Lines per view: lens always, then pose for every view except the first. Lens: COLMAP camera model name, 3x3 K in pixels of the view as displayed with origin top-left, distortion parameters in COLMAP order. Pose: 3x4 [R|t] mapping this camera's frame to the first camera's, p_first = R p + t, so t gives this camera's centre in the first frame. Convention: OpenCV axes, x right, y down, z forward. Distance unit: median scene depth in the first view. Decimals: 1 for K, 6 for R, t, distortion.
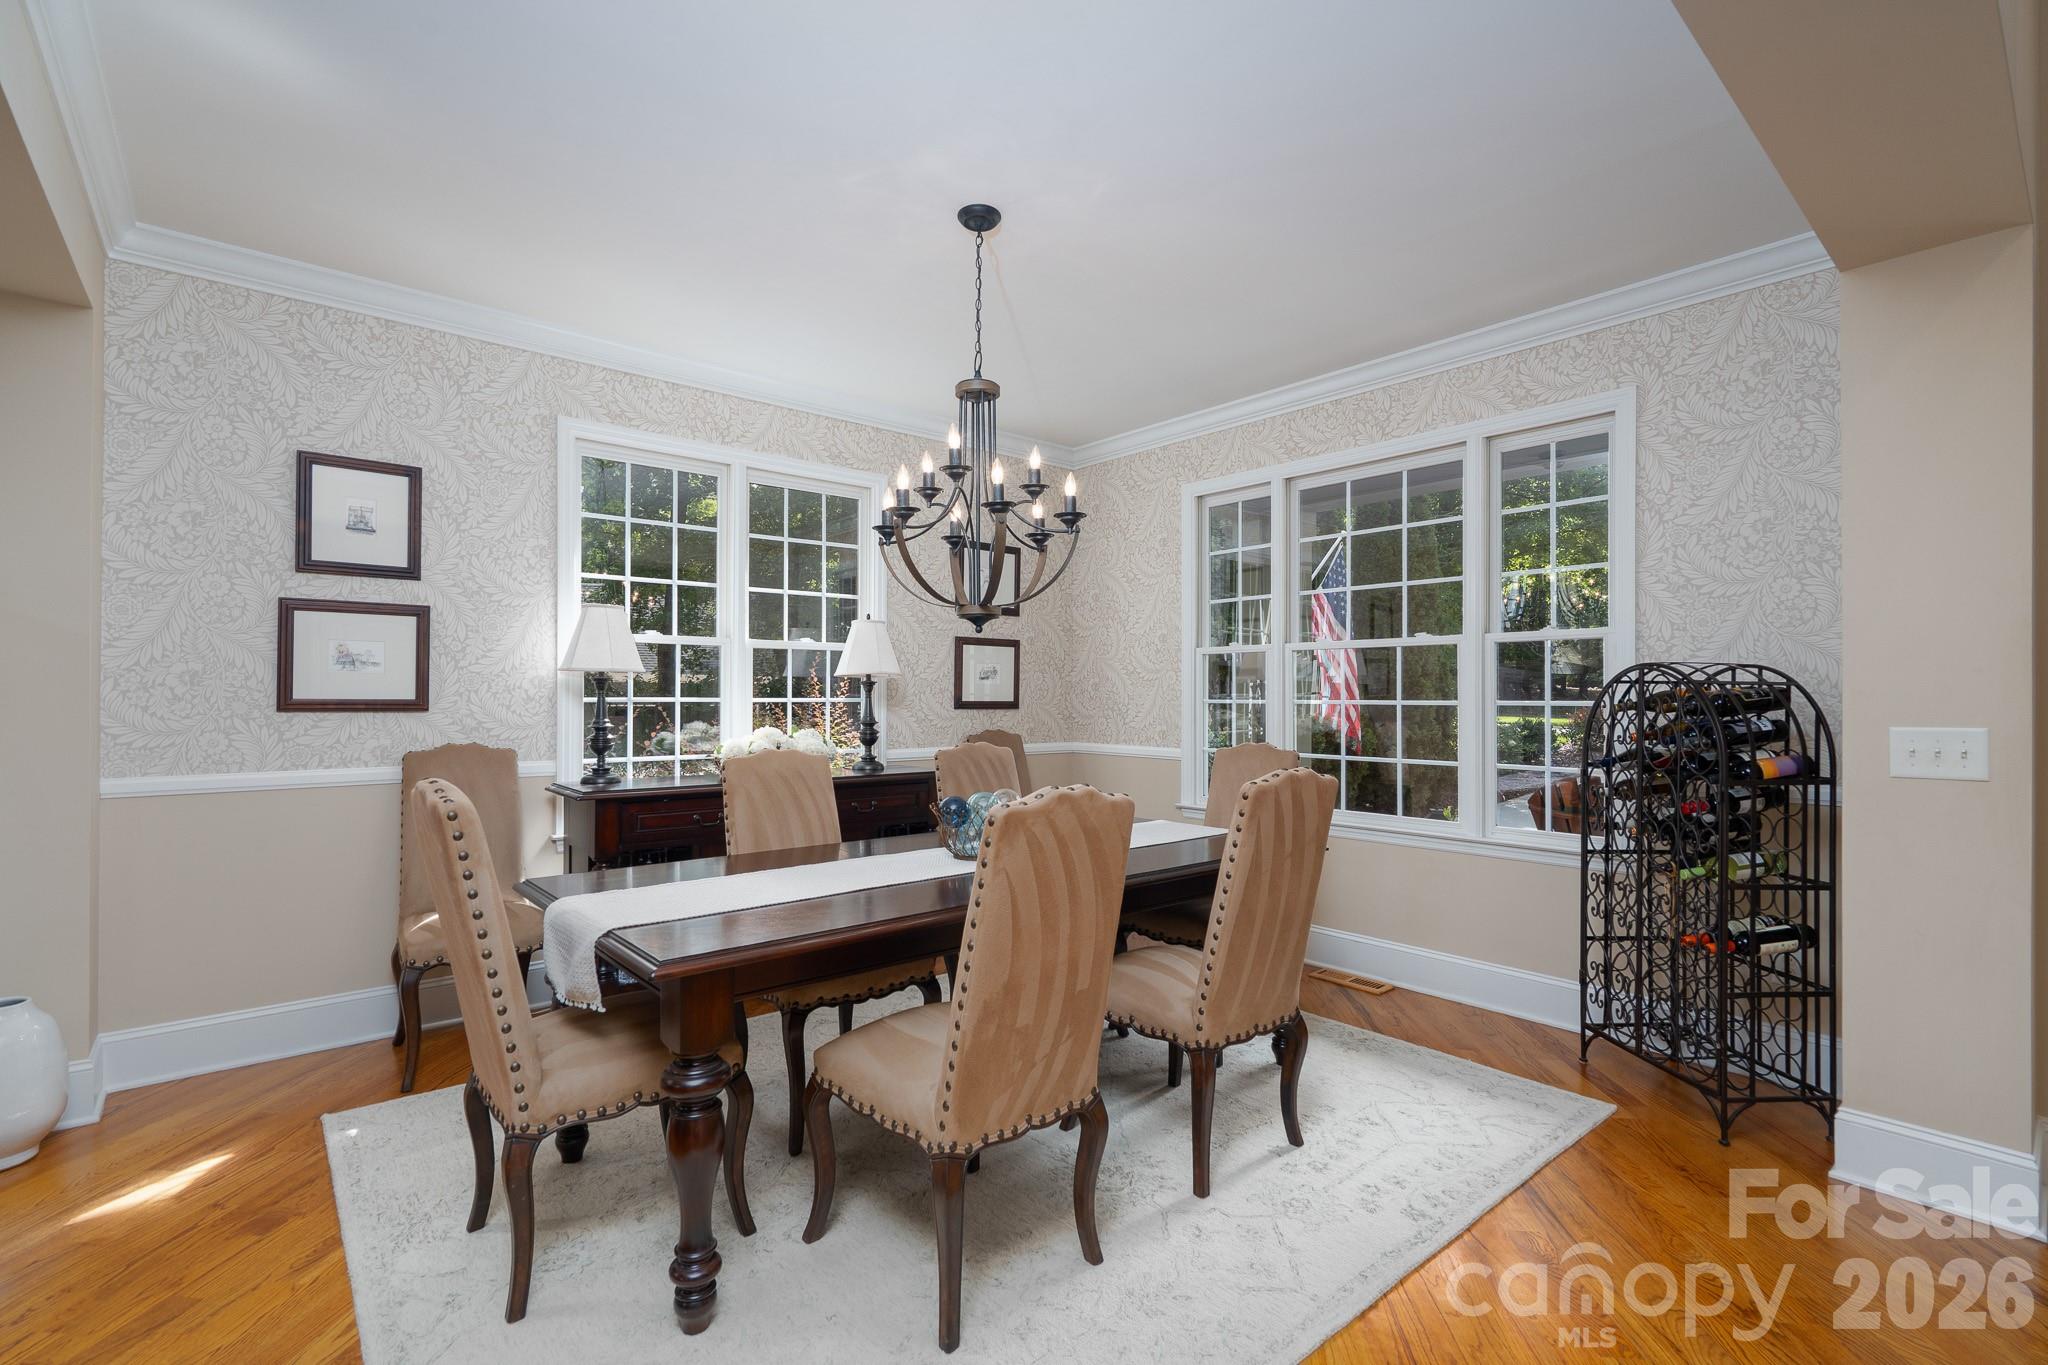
lens RADIAL K [[940.7, 0, 989.6], [0, 940.7, 685.0], [0, 0, 1]] dist [-0.003343, 0.000371]
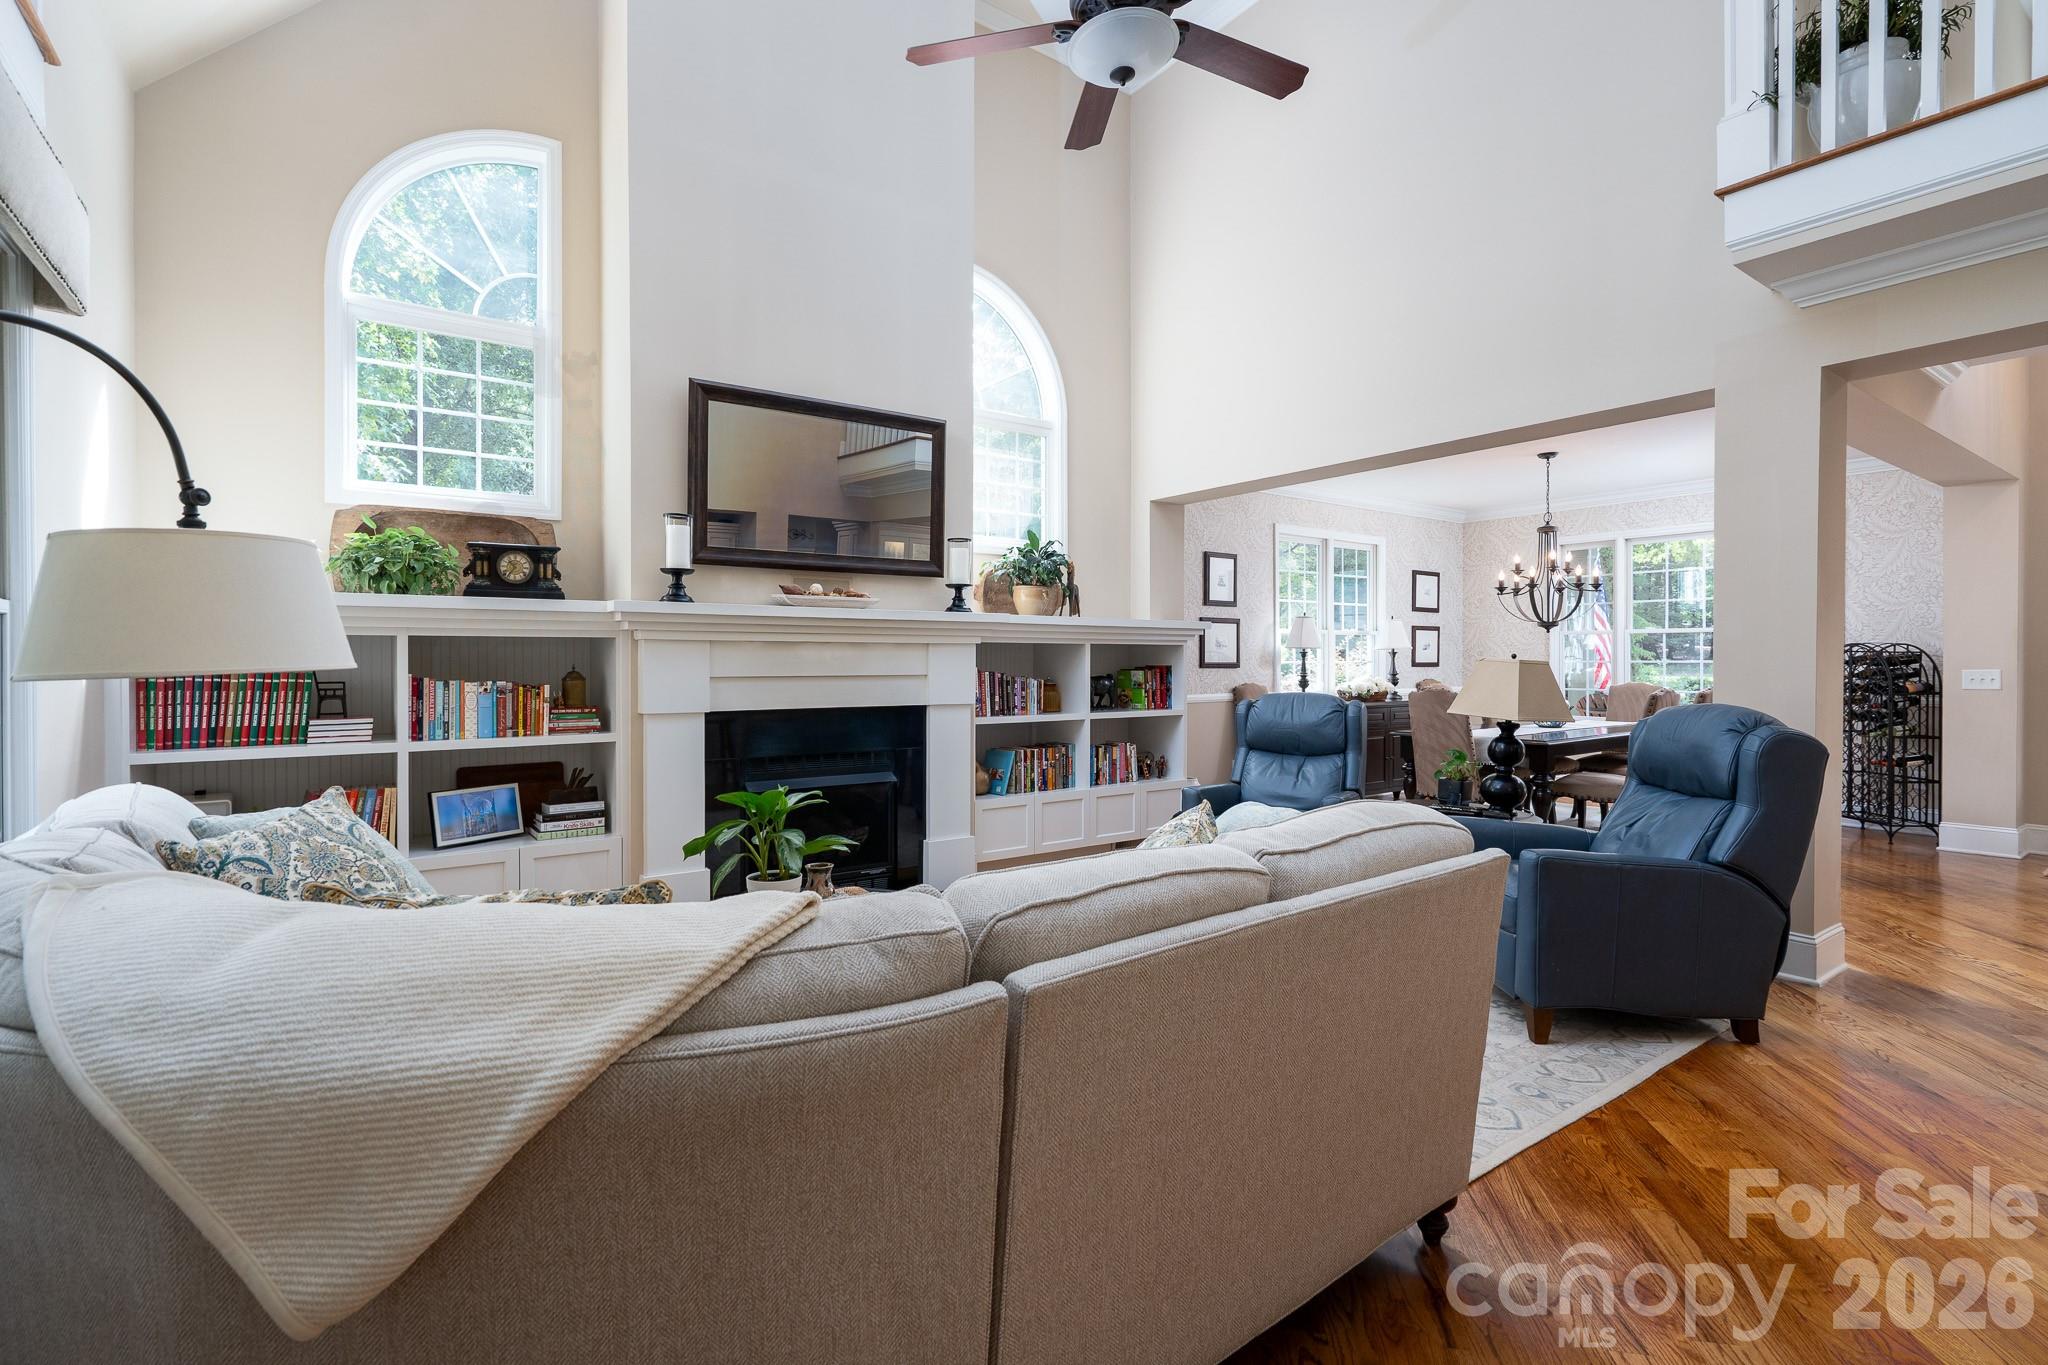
lens RADIAL K [[940.7, 0, 1001.5], [0, 940.7, 657.3], [0, 0, 1]] dist [-0.003343, 0.000371]
pose [[0.996145, -0.005336, -0.087555, -1.133544], [0.006064, 0.999949, 0.008050, -0.020240], [0.087507, -0.008550, 0.996127, -1.414347]]
